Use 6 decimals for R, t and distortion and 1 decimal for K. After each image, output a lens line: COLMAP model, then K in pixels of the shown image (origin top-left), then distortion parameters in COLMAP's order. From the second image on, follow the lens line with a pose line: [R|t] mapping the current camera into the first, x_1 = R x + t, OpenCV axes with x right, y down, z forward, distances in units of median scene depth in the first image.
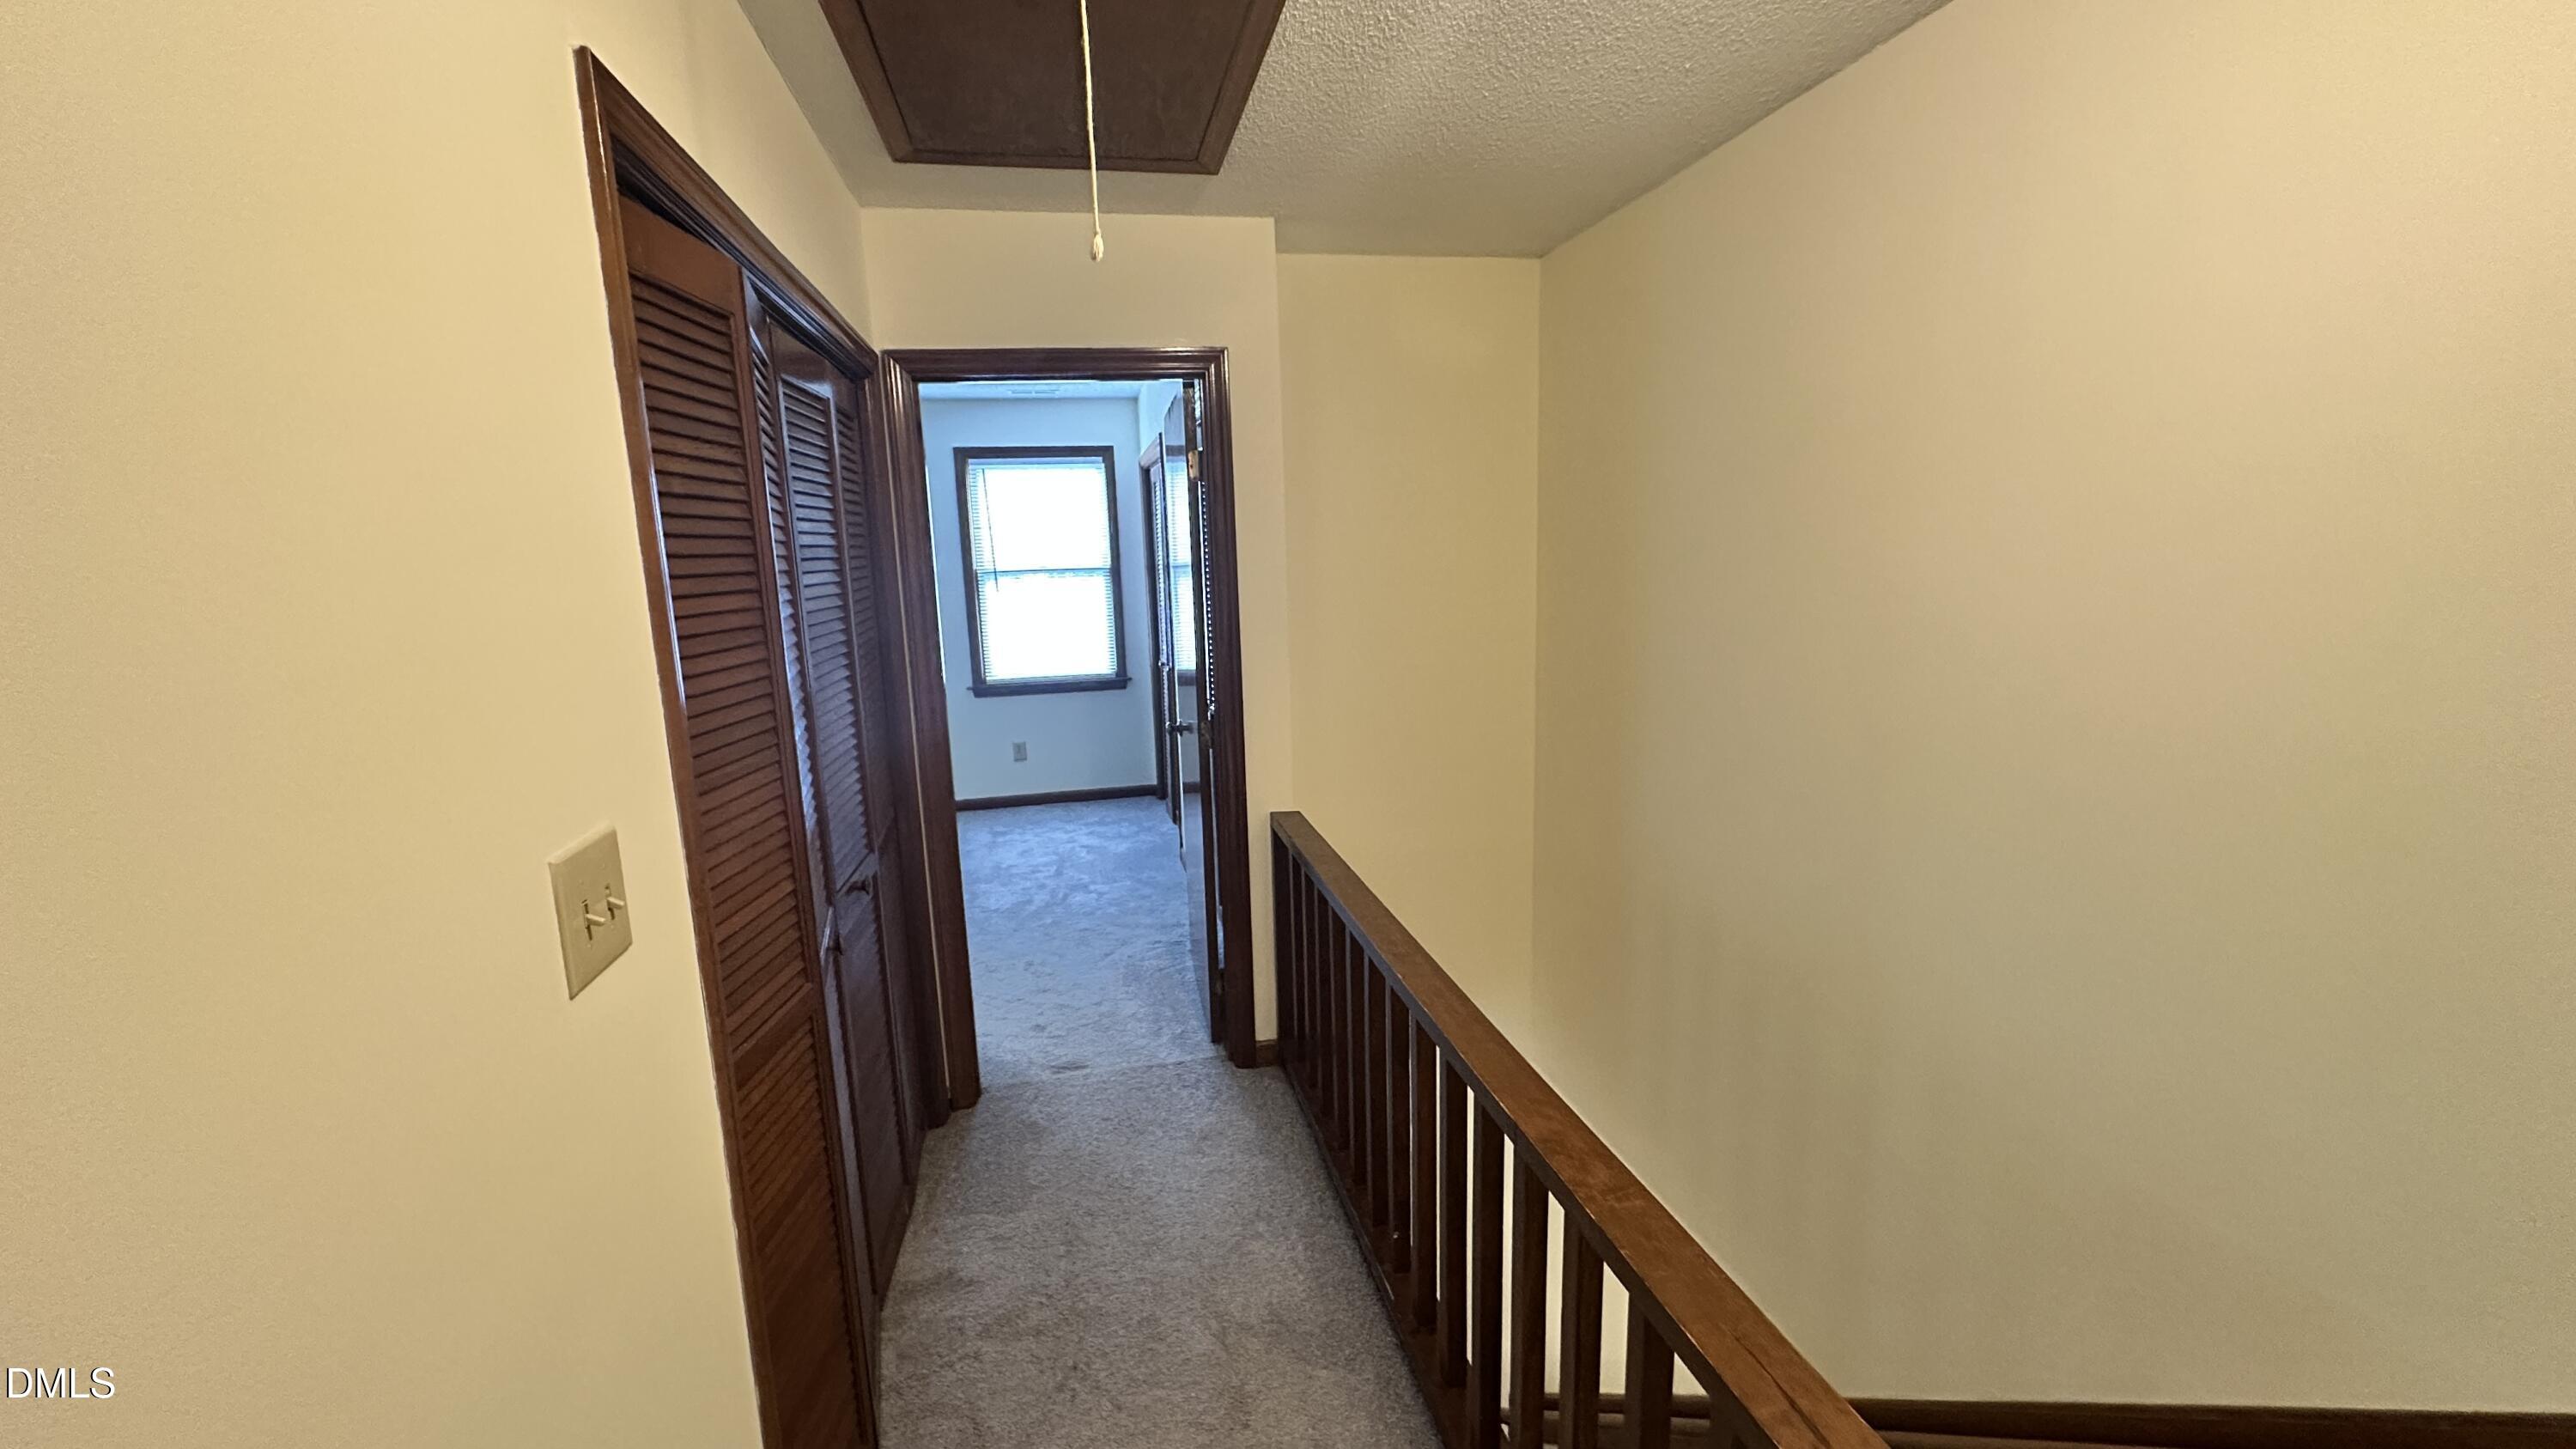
lens RADIAL K [[1036.0, 0, 1287.1], [0, 1036.0, 728.6], [0, 0, 1]] dist [-0.000177, 0.000022]
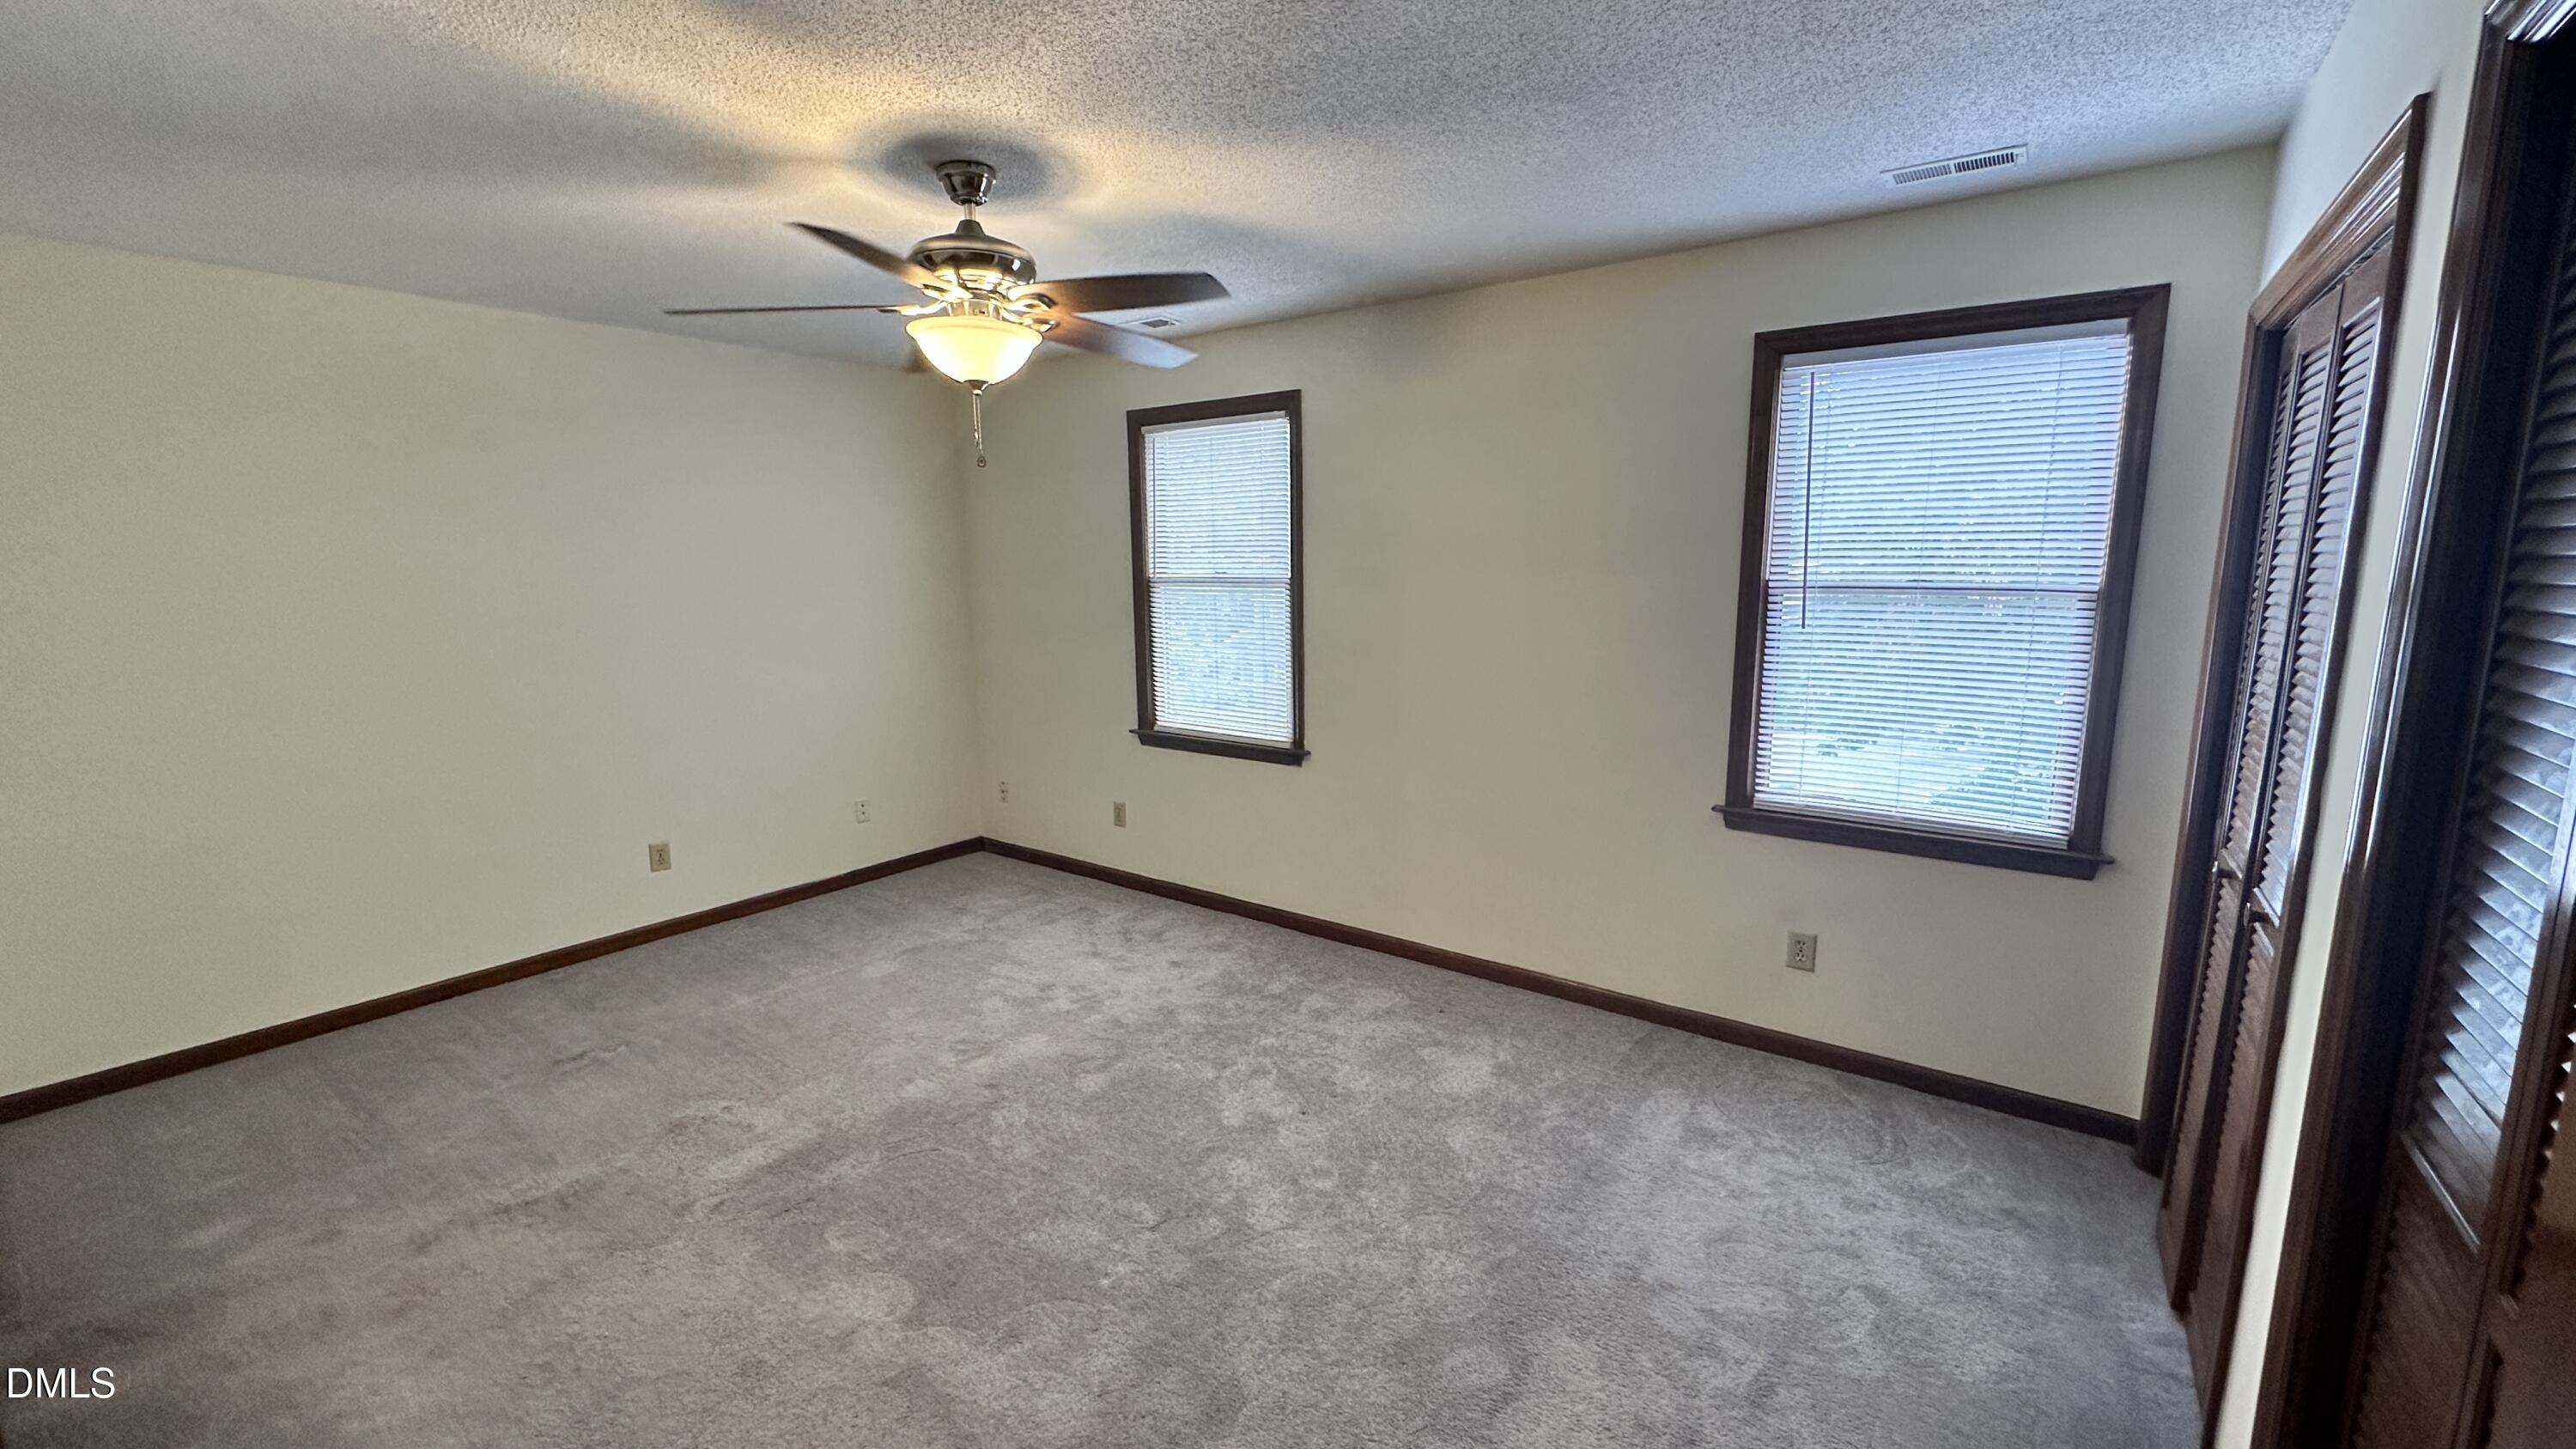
lens RADIAL K [[1036.0, 0, 1292.4], [0, 1036.0, 722.7], [0, 0, 1]] dist [-0.000177, 0.000022]
pose [[0.667035, 0.146364, -0.730508, -0.082684], [-0.149516, 0.986863, 0.061202, -0.086830], [0.729869, 0.068398, 0.680157, 0.525351]]
